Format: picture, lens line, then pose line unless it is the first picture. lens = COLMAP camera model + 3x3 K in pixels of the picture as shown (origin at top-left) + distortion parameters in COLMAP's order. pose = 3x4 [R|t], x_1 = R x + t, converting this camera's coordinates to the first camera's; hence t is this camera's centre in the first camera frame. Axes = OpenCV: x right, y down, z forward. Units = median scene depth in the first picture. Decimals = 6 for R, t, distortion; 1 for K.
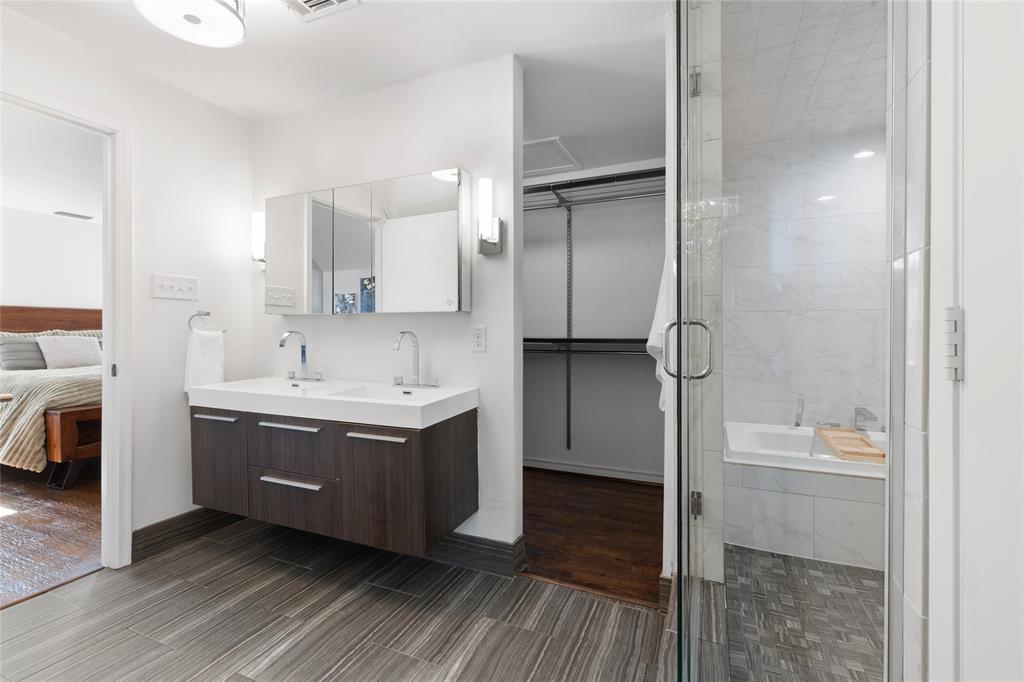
lens RADIAL K [[445.6, 0, 515.9], [0, 445.6, 336.1], [0, 0, 1]] dist [0.001038, 0.000059]
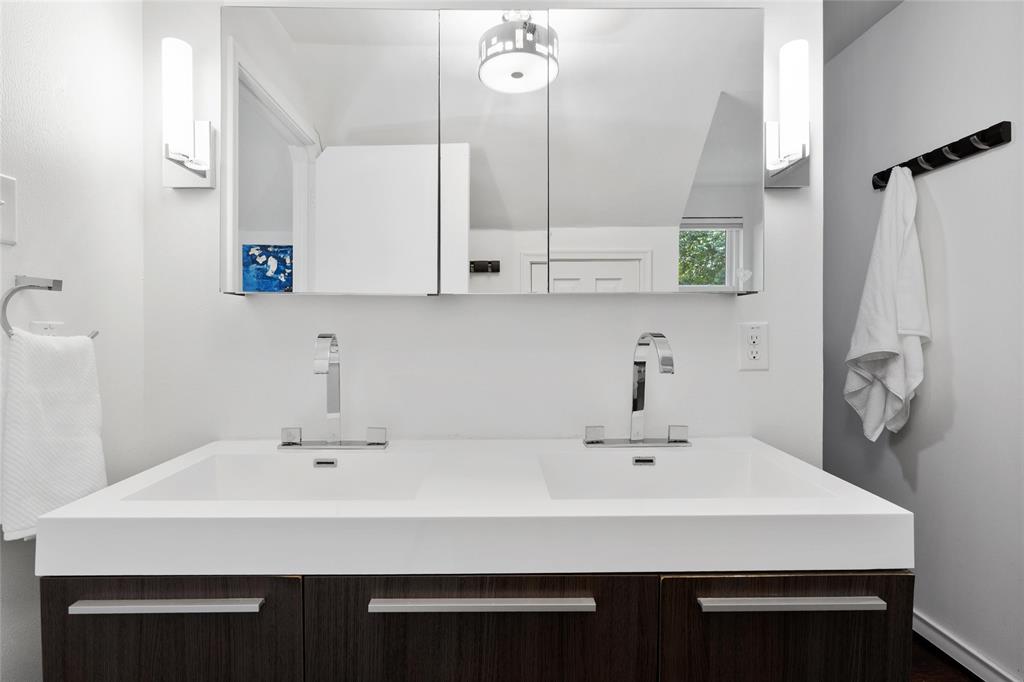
lens RADIAL K [[469.7, 0, 512.0], [0, 469.7, 341.0], [0, 0, 1]] dist [0.001093, 0.000053]
pose [[0.917172, -0.011616, 0.398322, -0.506281], [0.008263, 0.999914, 0.010136, -0.007290], [-0.398406, -0.006005, 0.917190, 0.518506]]
